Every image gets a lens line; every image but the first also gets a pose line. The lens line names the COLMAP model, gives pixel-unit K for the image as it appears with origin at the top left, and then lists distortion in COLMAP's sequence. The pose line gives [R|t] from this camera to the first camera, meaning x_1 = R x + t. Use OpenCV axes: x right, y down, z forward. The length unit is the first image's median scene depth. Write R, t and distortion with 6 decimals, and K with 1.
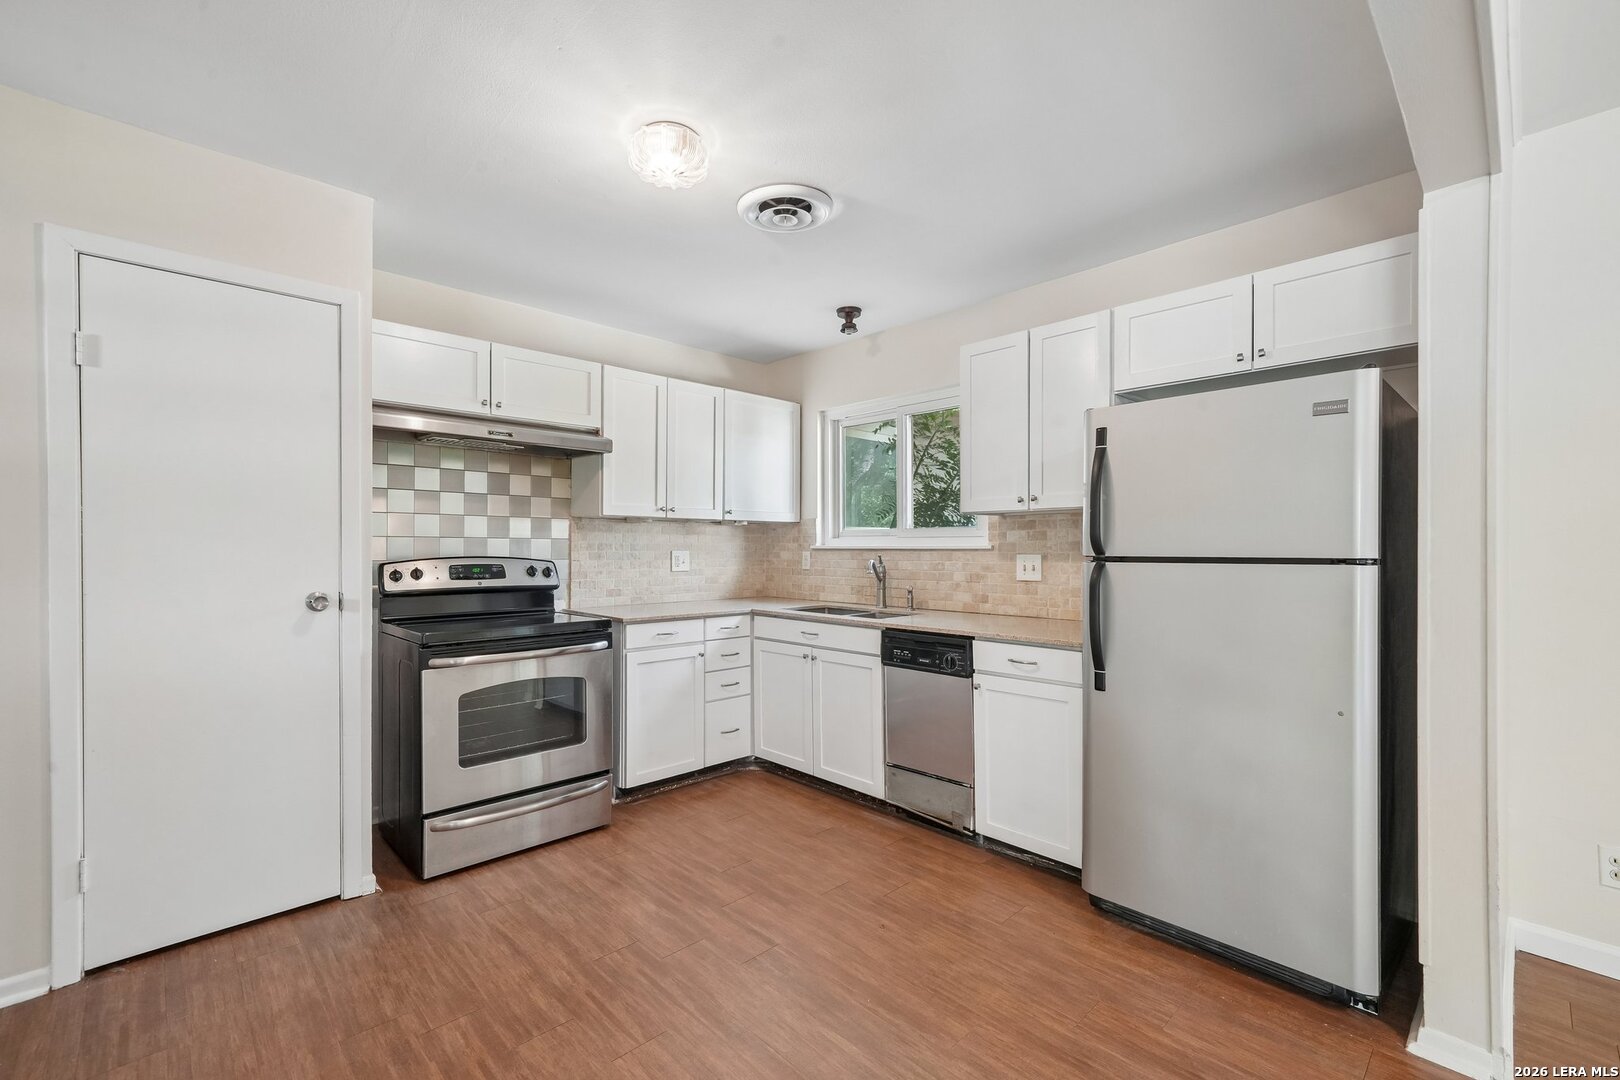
lens RADIAL K [[682.8, 0, 803.8], [0, 682.8, 551.7], [0, 0, 1]] dist [0.003504, 0.000288]
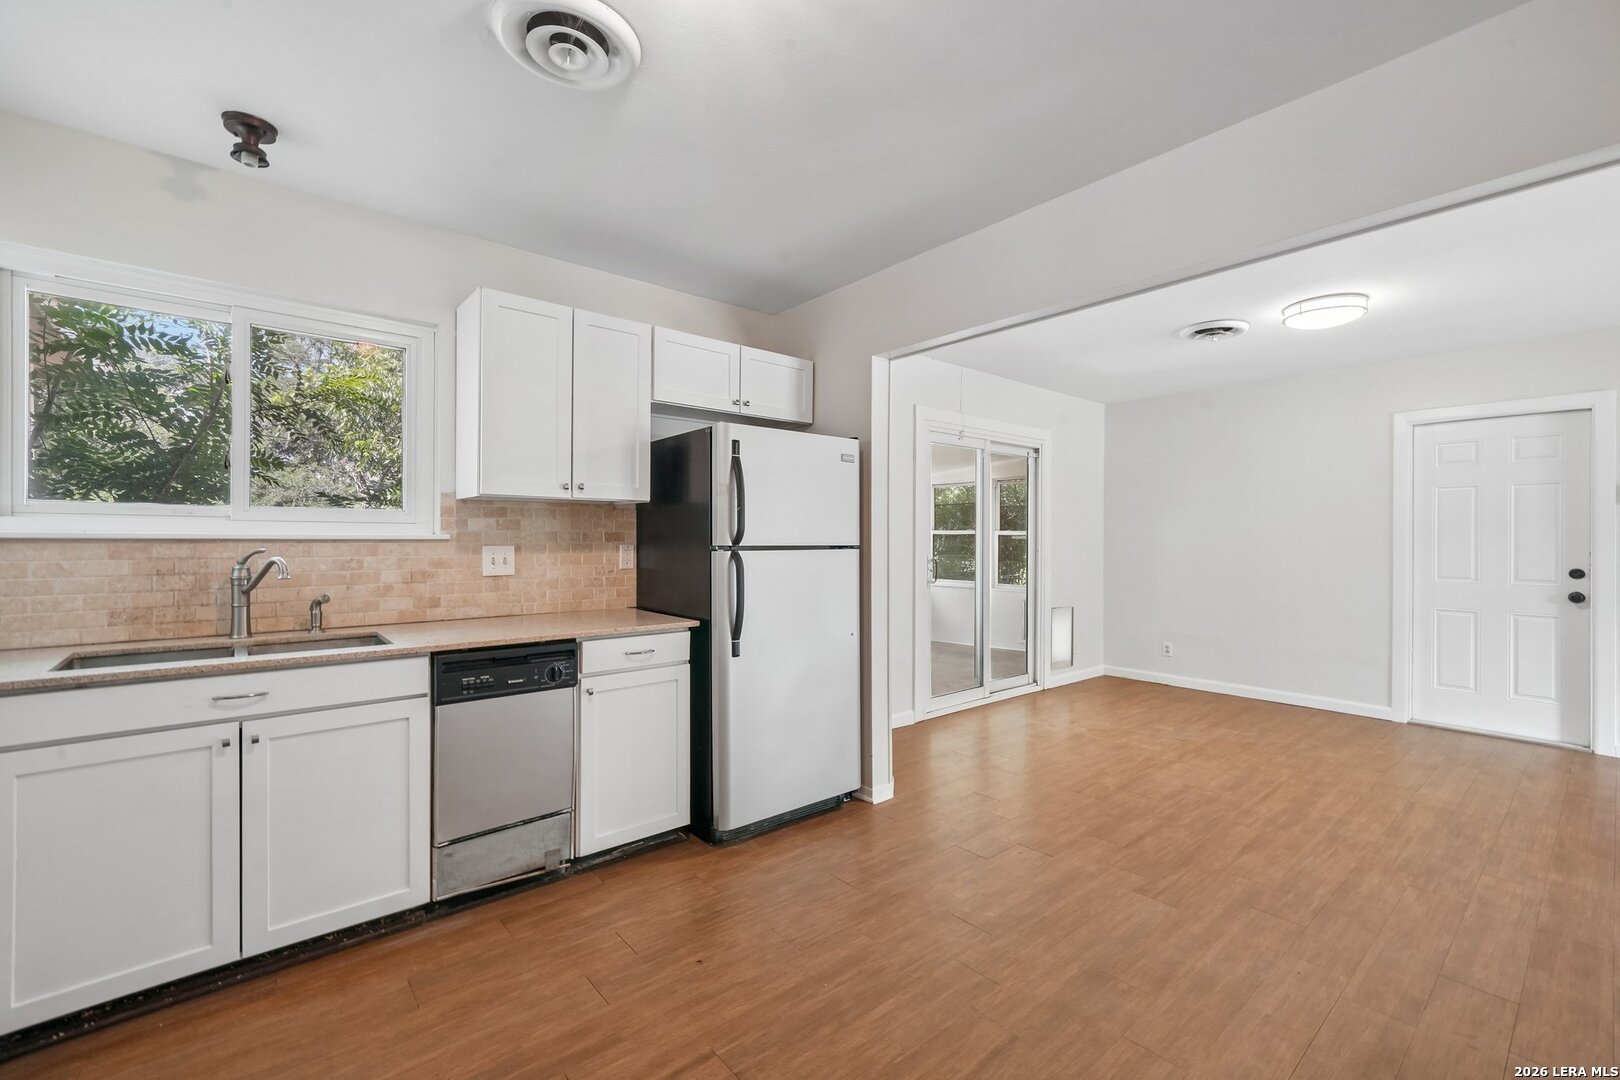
lens RADIAL K [[682.8, 0, 801.7], [0, 682.8, 538.4], [0, 0, 1]] dist [0.003504, 0.000288]
pose [[0.066017, 0.003010, 0.997814, -0.559817], [0.002305, 0.999992, -0.003169, -0.001904], [-0.997816, 0.002510, 0.066010, 0.586897]]
